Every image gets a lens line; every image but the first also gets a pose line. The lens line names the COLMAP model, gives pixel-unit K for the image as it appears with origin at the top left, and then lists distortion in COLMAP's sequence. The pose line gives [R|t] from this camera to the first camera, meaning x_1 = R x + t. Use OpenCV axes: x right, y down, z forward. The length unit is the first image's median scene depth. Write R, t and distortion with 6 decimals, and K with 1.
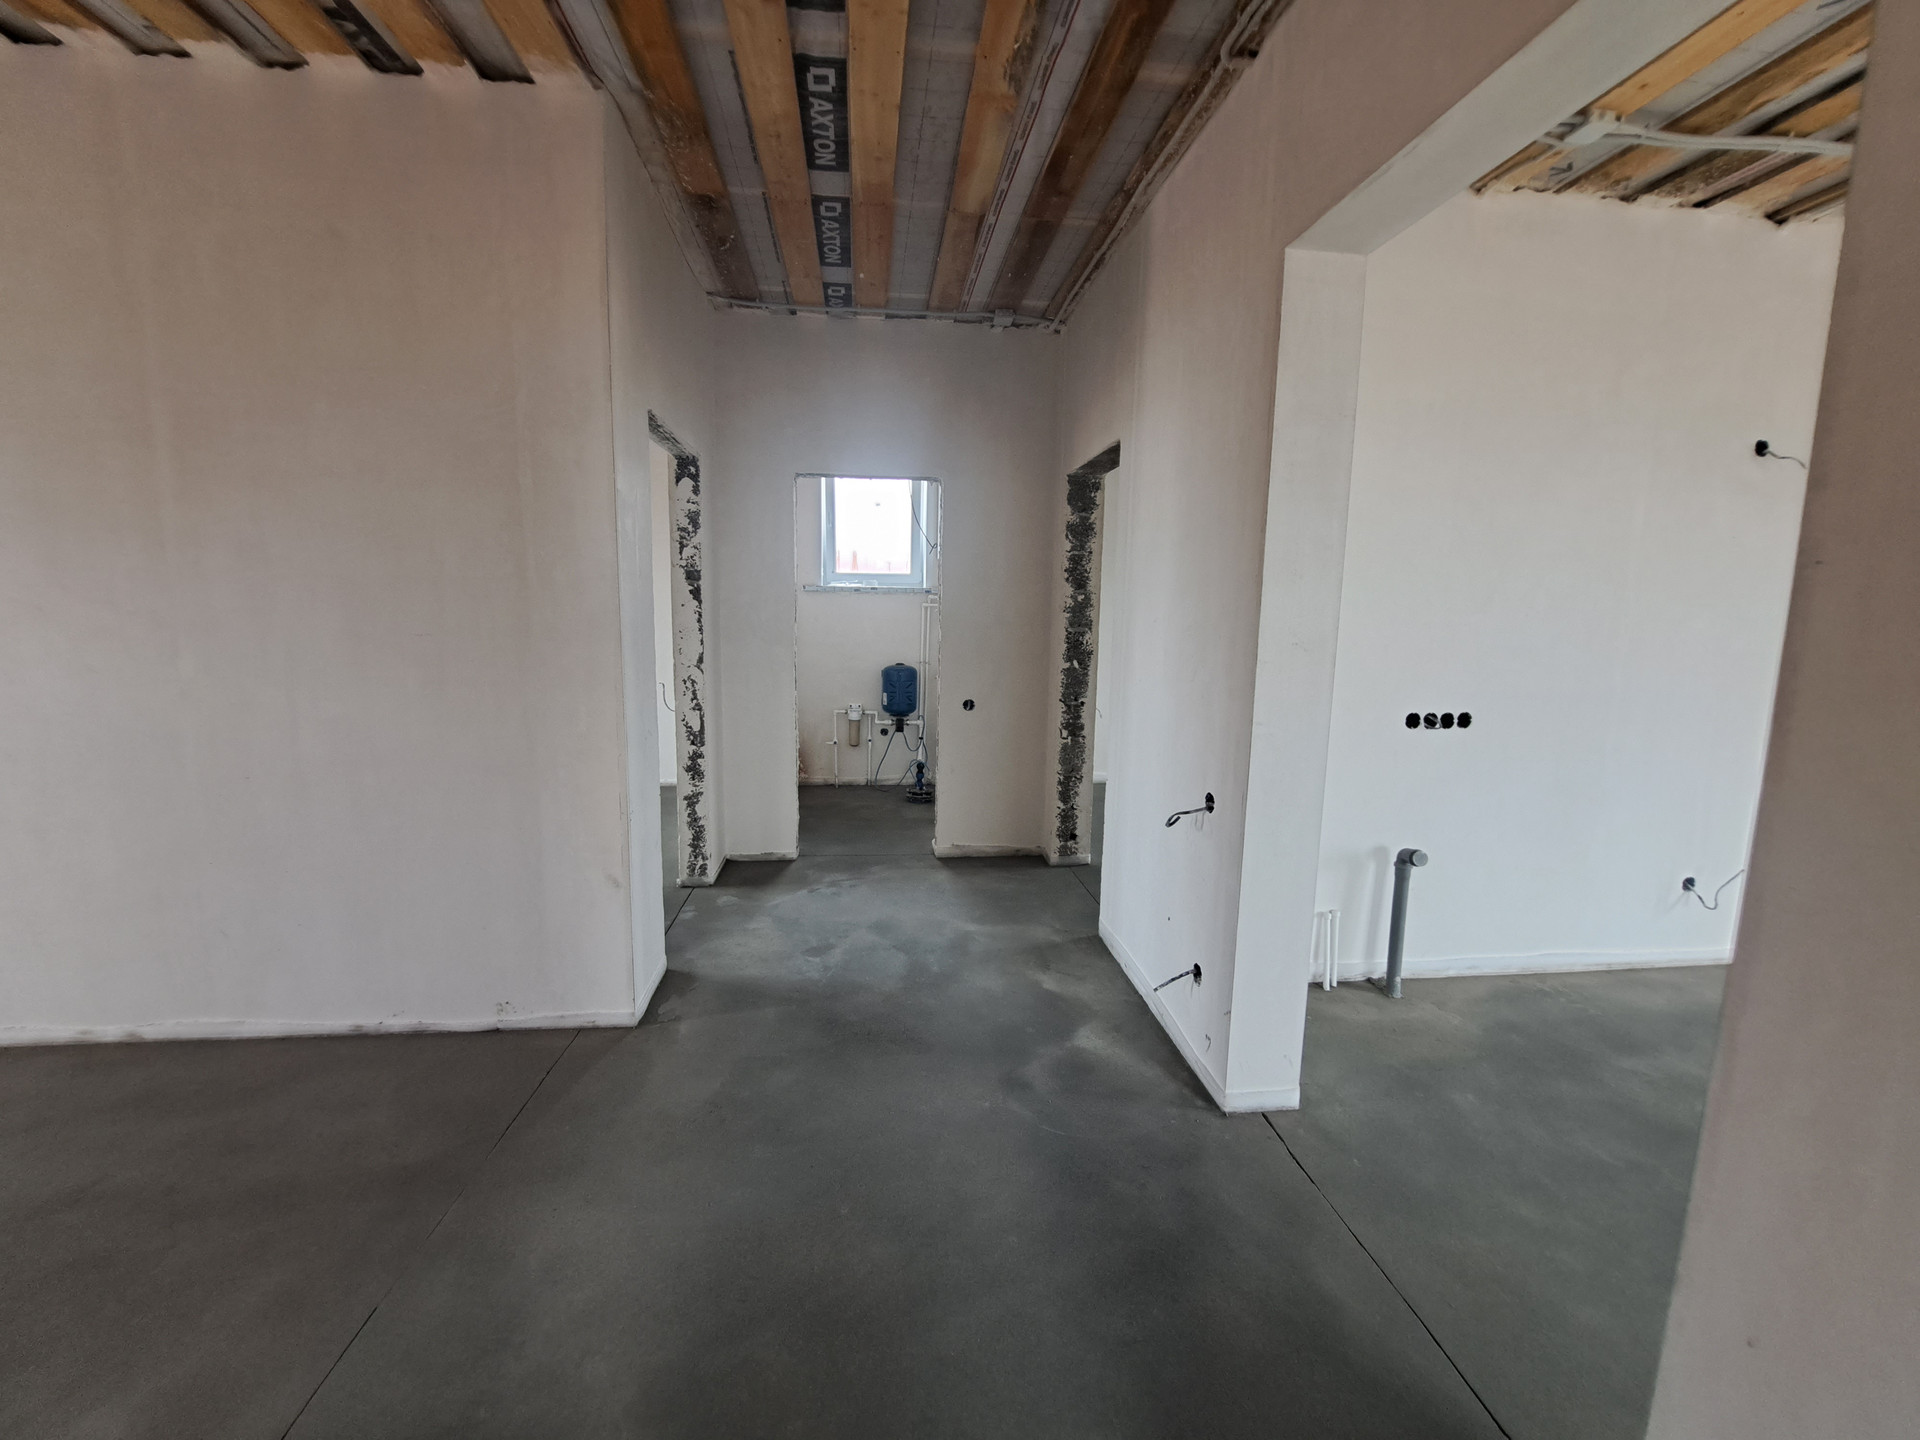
lens RADIAL K [[766.0, 0, 943.6], [0, 766.0, 710.7], [0, 0, 1]] dist [-0.016188, 0.001171]
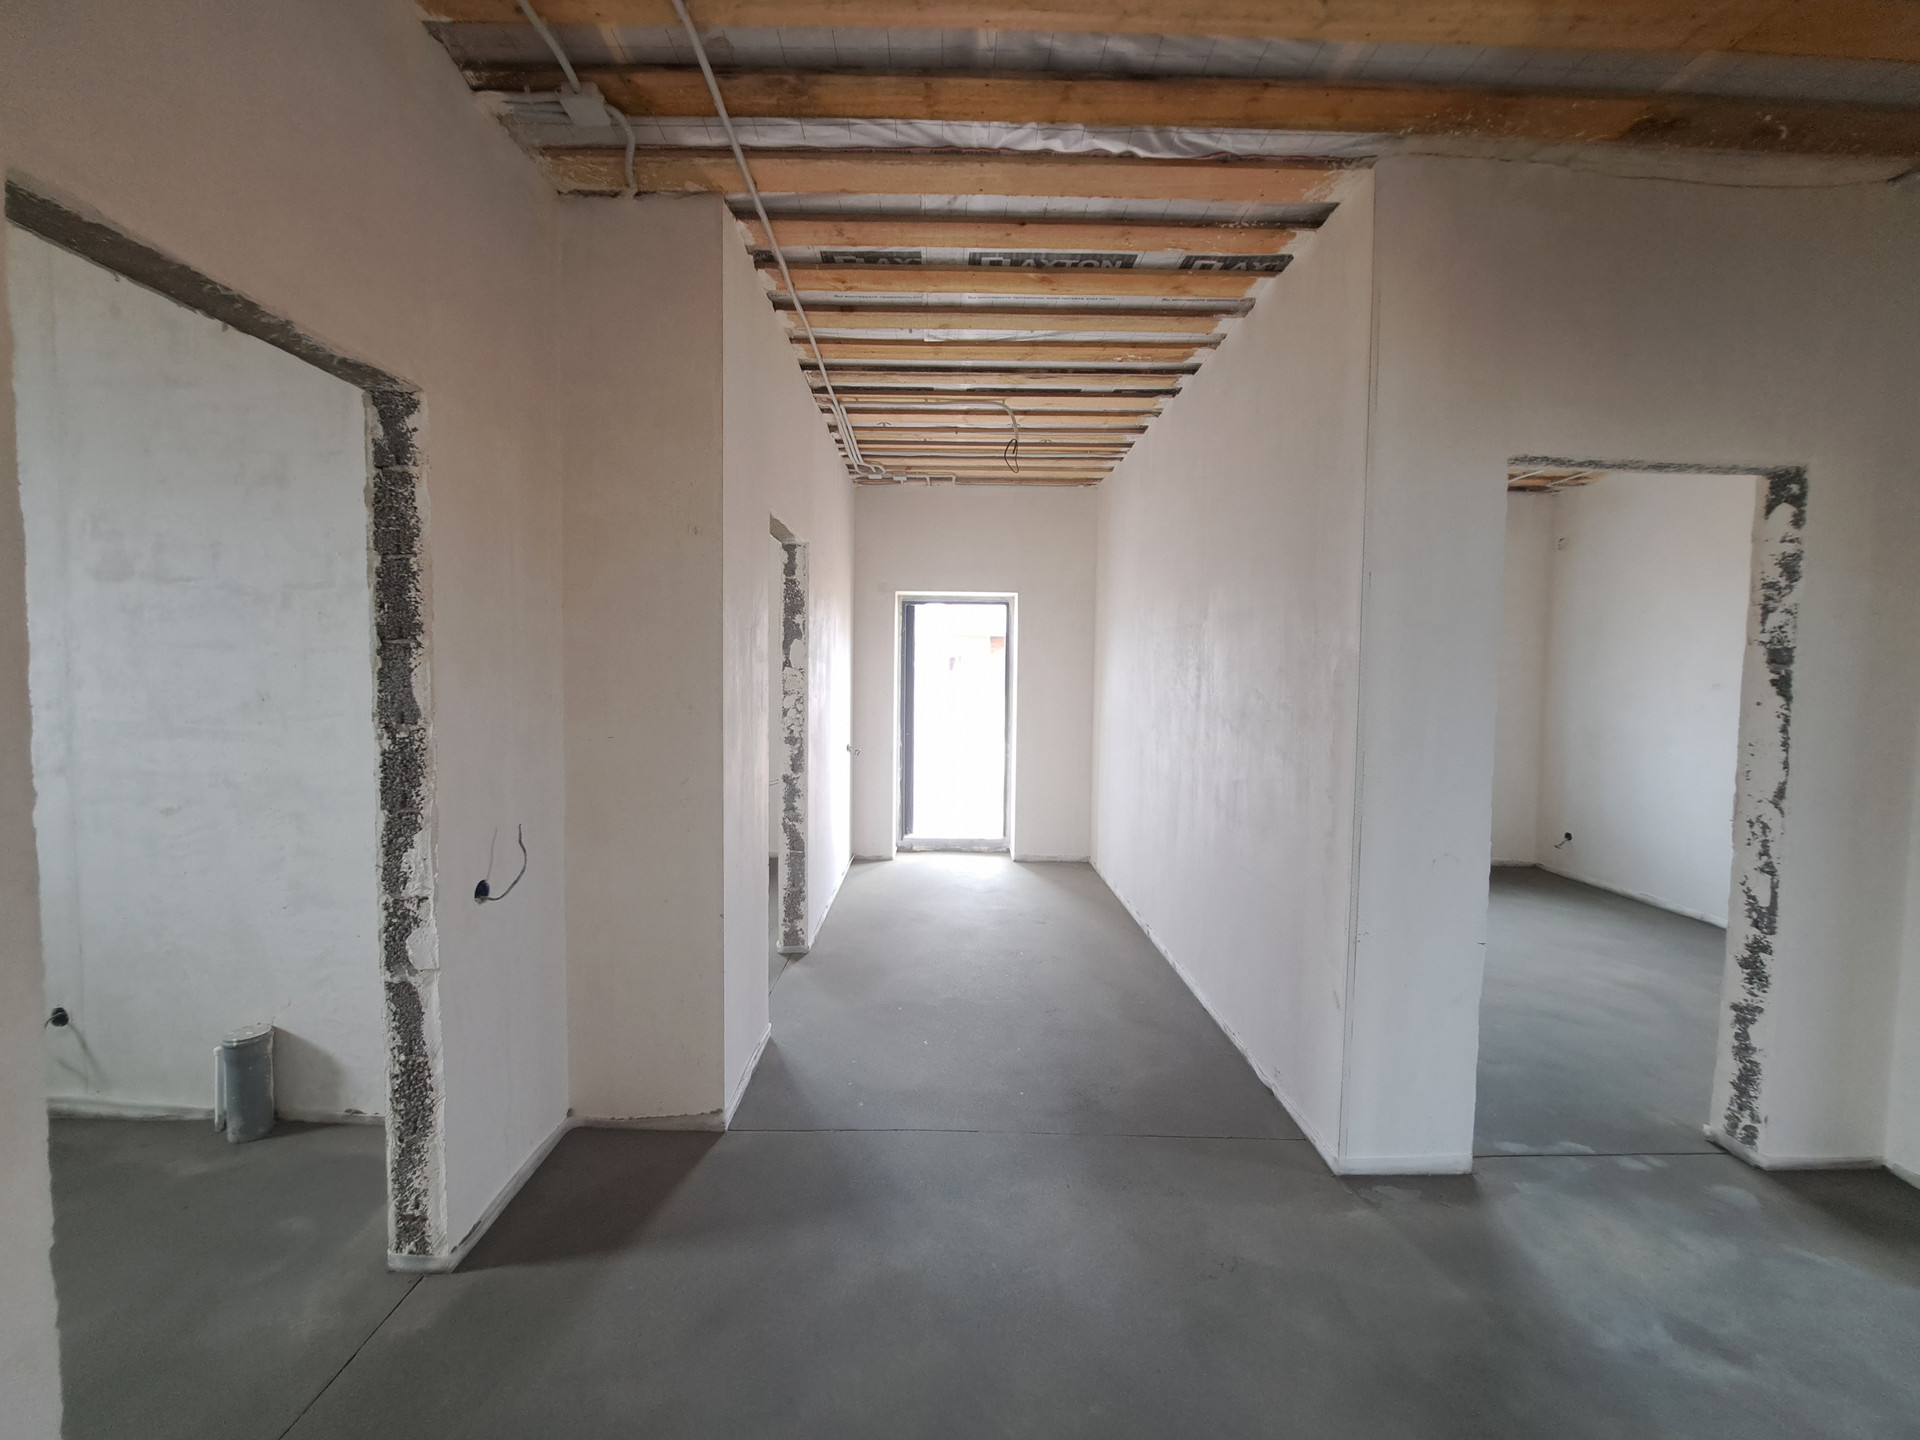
lens RADIAL K [[766.0, 0, 949.3], [0, 766.0, 713.1], [0, 0, 1]] dist [-0.016188, 0.001171]
pose [[-0.091142, 0.035951, -0.995189, 0.330684], [-0.149132, 0.987586, 0.049334, -0.058971], [0.984608, 0.152911, -0.084649, 0.379932]]
